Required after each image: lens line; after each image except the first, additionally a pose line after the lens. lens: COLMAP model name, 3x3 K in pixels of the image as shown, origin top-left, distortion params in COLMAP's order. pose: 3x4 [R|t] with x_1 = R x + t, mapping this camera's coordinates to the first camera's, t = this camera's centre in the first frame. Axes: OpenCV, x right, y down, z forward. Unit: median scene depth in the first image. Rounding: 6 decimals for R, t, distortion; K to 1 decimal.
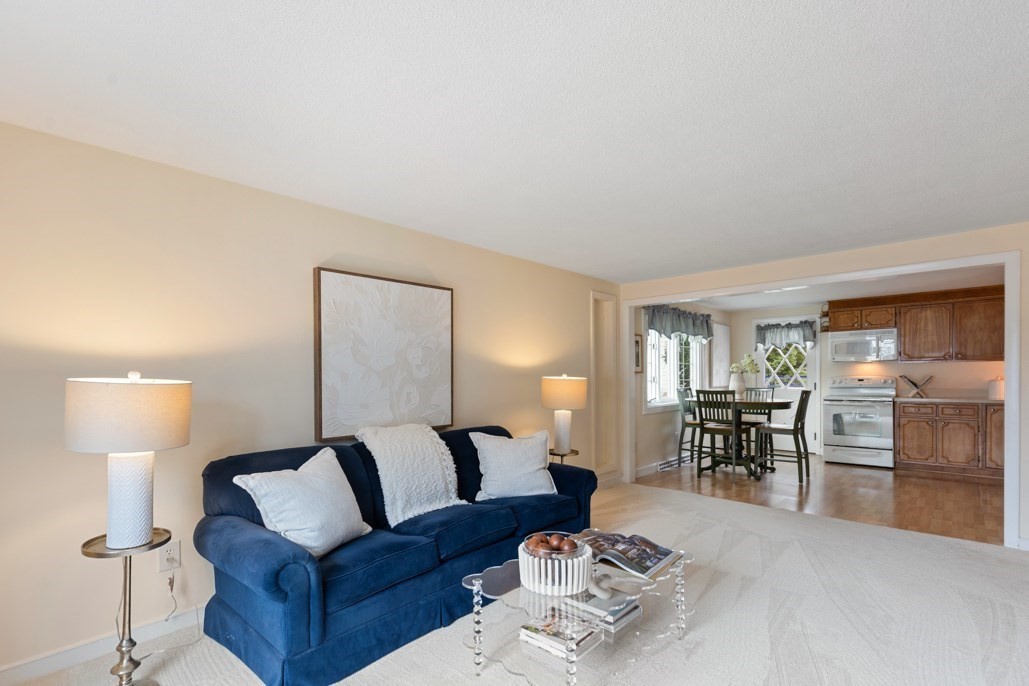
lens RADIAL K [[476.2, 0, 513.4], [0, 476.2, 369.9], [0, 0, 1]] dist [0.000242, 0.000000]
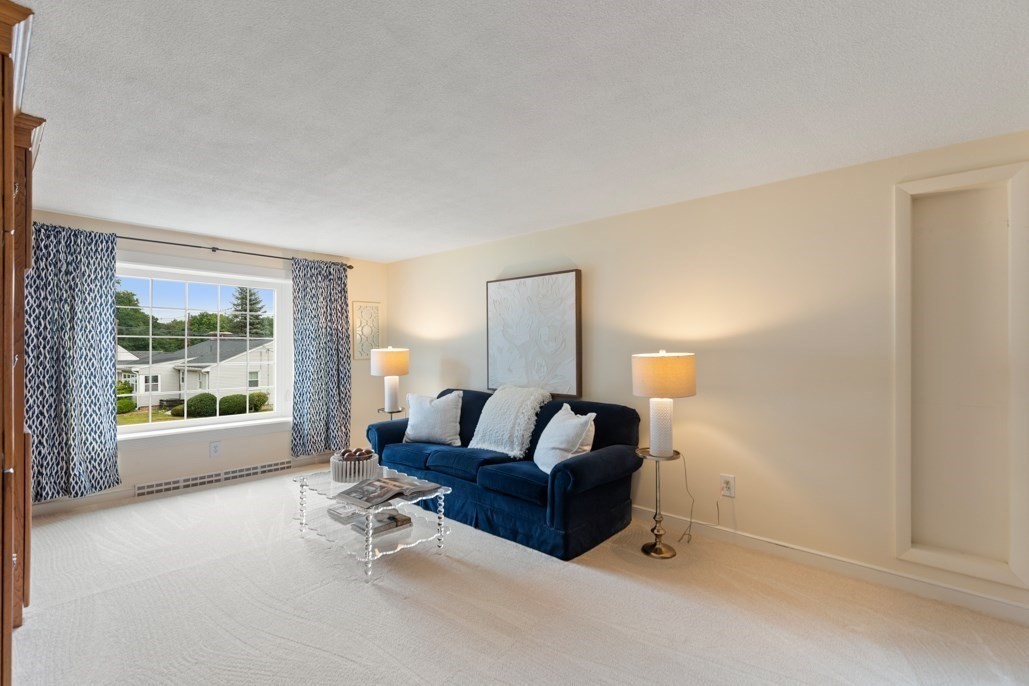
lens RADIAL K [[472.4, 0, 513.9], [0, 472.4, 345.7], [0, 0, 1]] dist [0.003870, 0.000322]
pose [[0.010195, -0.007772, -0.999918, 1.083956], [0.000117, 0.999970, -0.007771, 0.013253], [0.999948, -0.000038, 0.010195, 0.985919]]
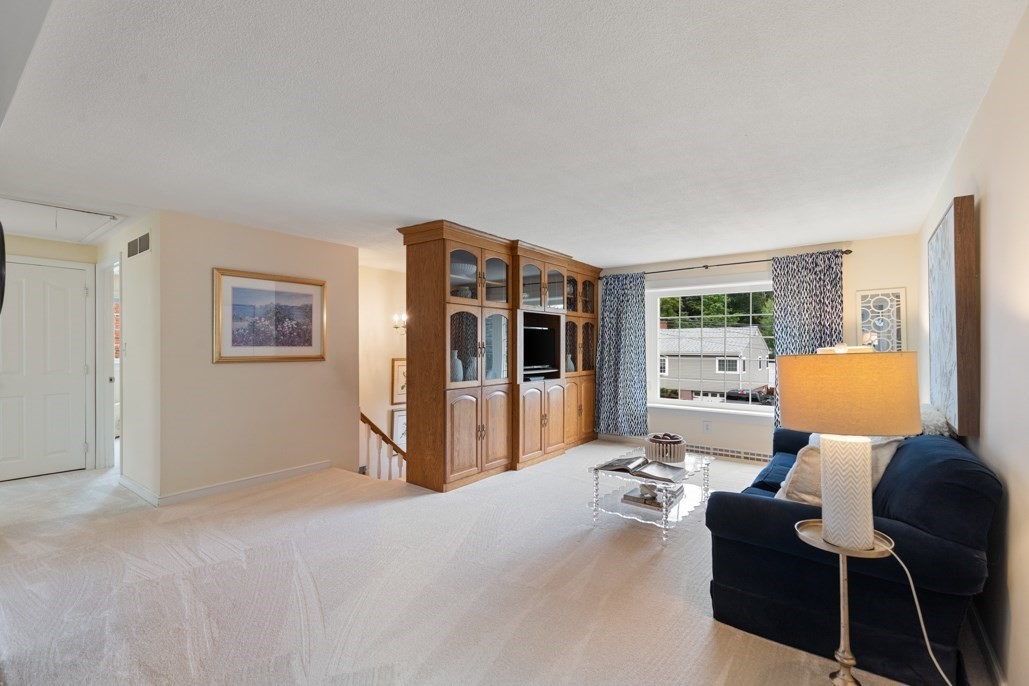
lens RADIAL K [[462.7, 0, 510.0], [0, 462.7, 343.4], [0, 0, 1]] dist [0.001125, 0.000049]
pose [[-0.996225, -0.005763, -0.086611, 0.537532], [-0.005054, 0.999952, -0.008411, 0.017651], [0.086656, -0.007942, -0.996207, 1.761120]]
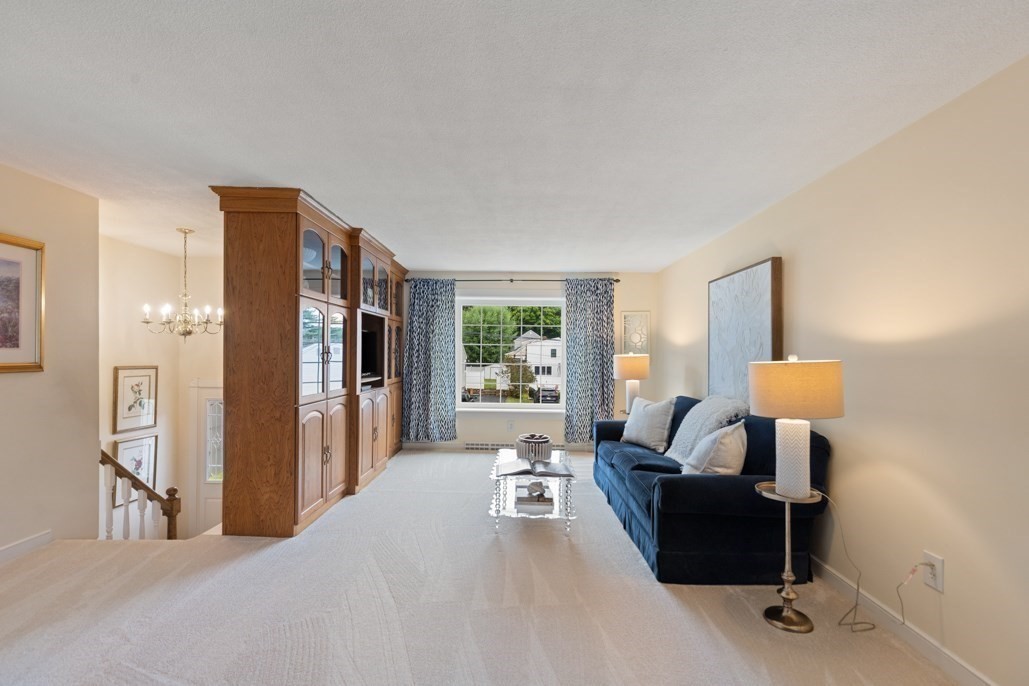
lens RADIAL K [[467.9, 0, 512.9], [0, 467.9, 352.4], [0, 0, 1]] dist [0.000648, -0.000202]
pose [[-0.747282, -0.013310, -0.664373, 0.928033], [-0.013135, 0.999900, -0.005258, 0.018811], [0.664377, 0.004797, -0.747382, 1.543859]]
